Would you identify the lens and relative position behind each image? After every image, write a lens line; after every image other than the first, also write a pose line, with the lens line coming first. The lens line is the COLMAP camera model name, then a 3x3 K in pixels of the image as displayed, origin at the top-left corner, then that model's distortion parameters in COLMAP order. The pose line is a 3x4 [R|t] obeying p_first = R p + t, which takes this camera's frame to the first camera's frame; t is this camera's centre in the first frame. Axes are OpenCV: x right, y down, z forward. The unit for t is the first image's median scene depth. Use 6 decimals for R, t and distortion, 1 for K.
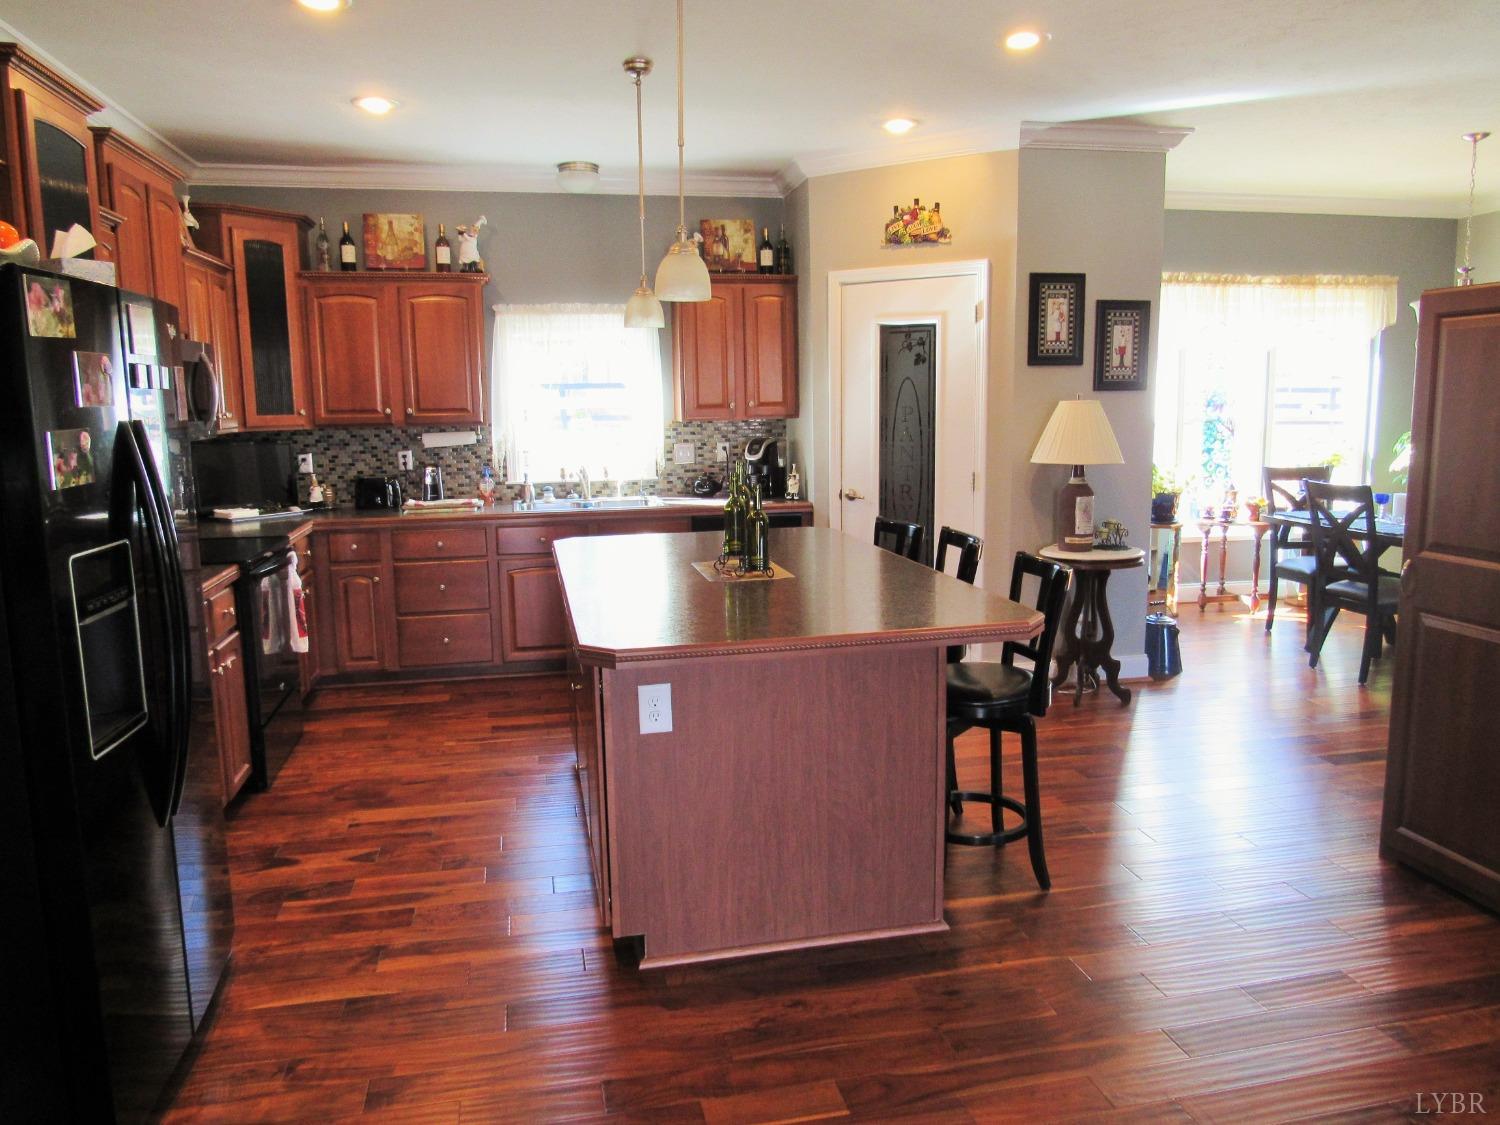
lens RADIAL K [[1070.1, 0, 758.8], [0, 1070.1, 563.5], [0, 0, 1]] dist [-0.020117, -0.003631]
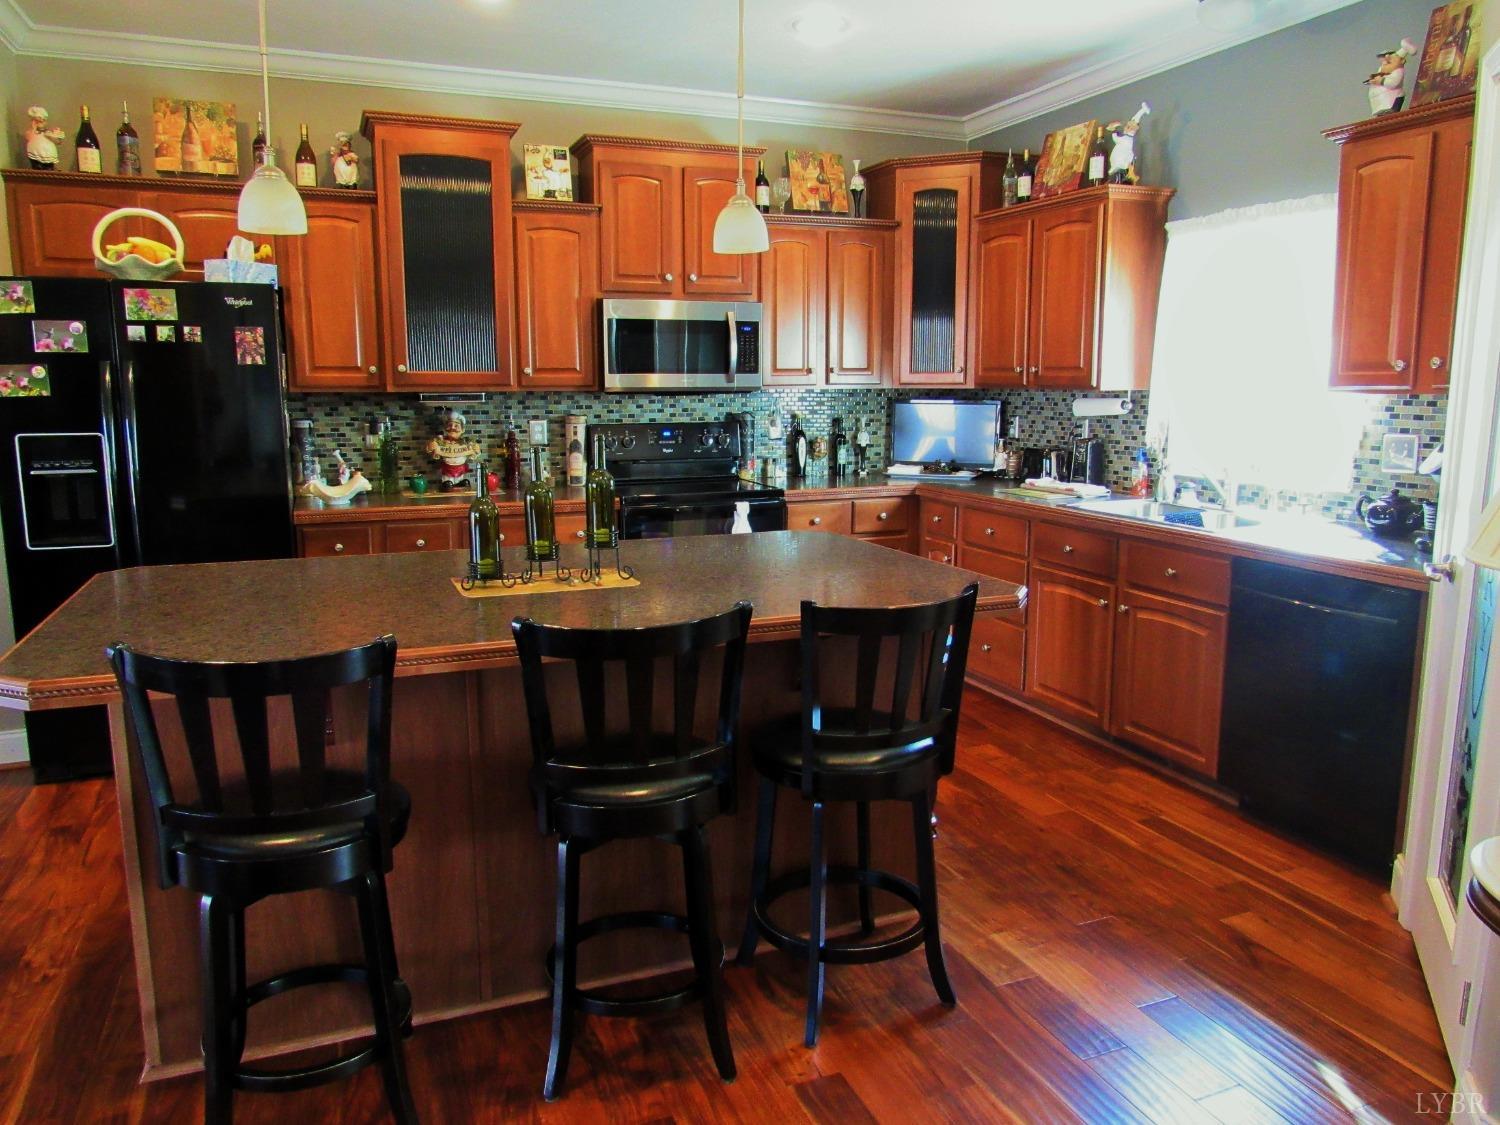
lens RADIAL K [[1070.1, 0, 753.6], [0, 1070.1, 553.3], [0, 0, 1]] dist [-0.020117, -0.003631]
pose [[0.180942, 0.172341, -0.968276, 0.434960], [-0.149515, 0.977904, 0.146115, -0.088367], [0.972062, 0.118334, 0.202711, 0.609818]]
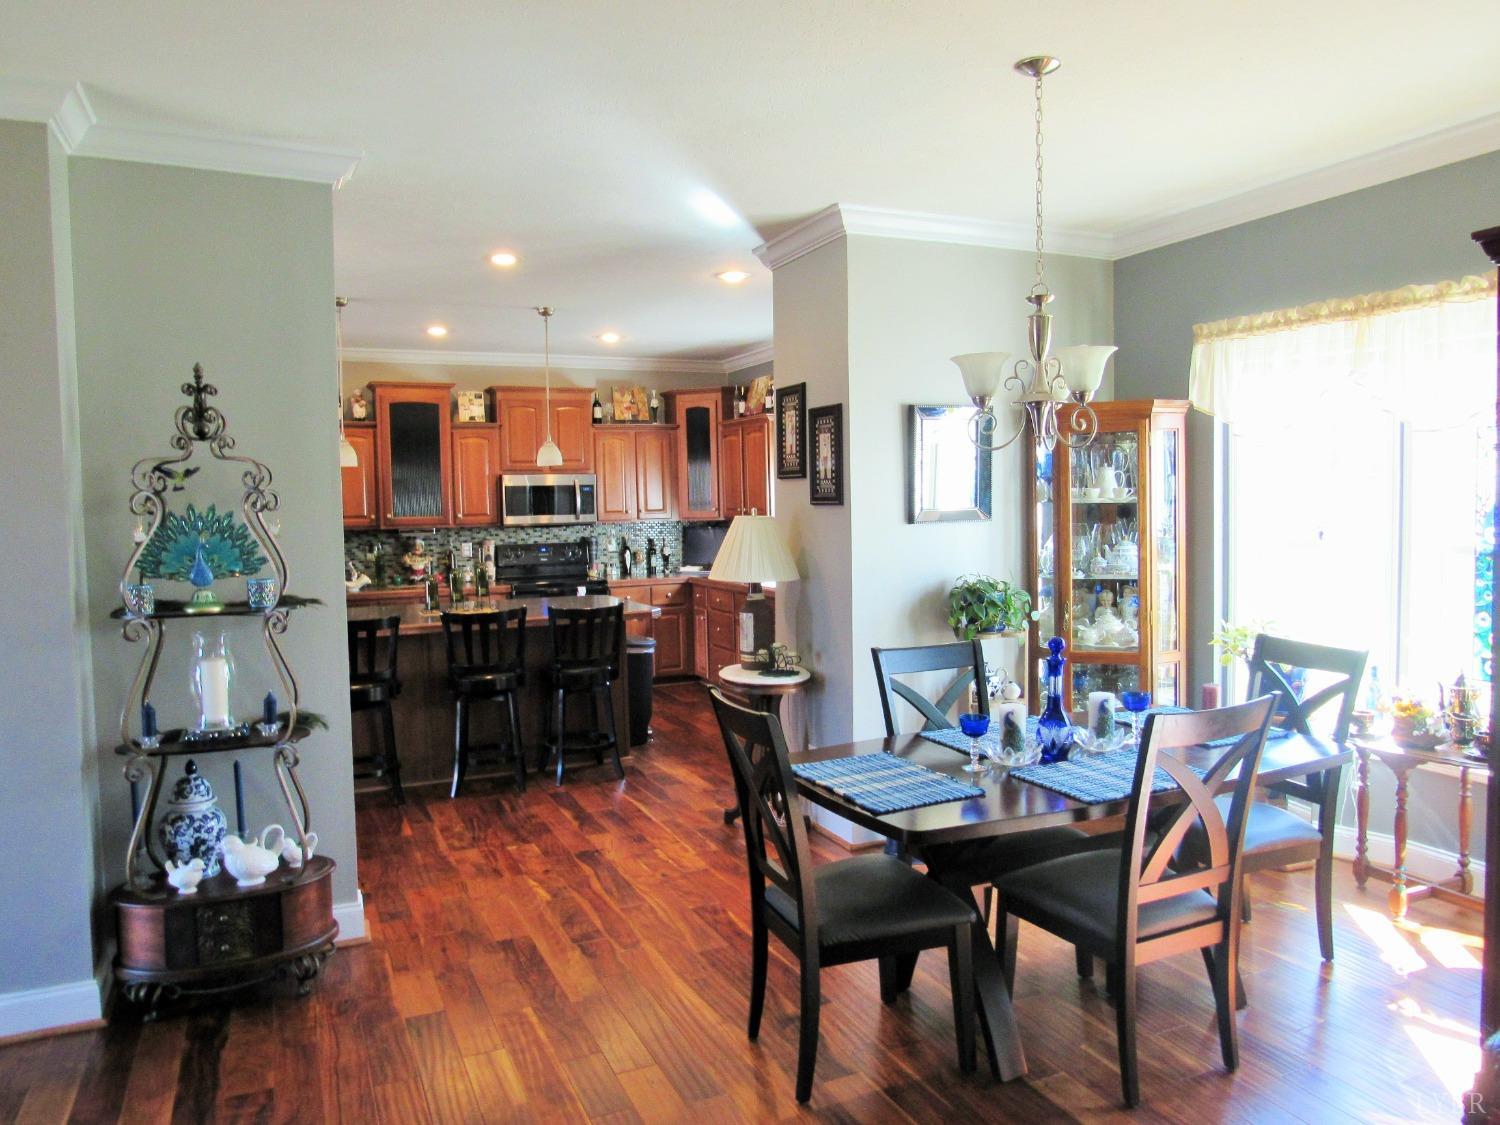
lens RADIAL K [[1070.1, 0, 755.2], [0, 1070.1, 563.3], [0, 0, 1]] dist [-0.020117, -0.003631]
pose [[0.219163, 0.068850, -0.973256, 1.066247], [-0.132020, 0.990426, 0.040336, -0.125367], [0.966715, 0.119649, 0.226154, 0.656621]]
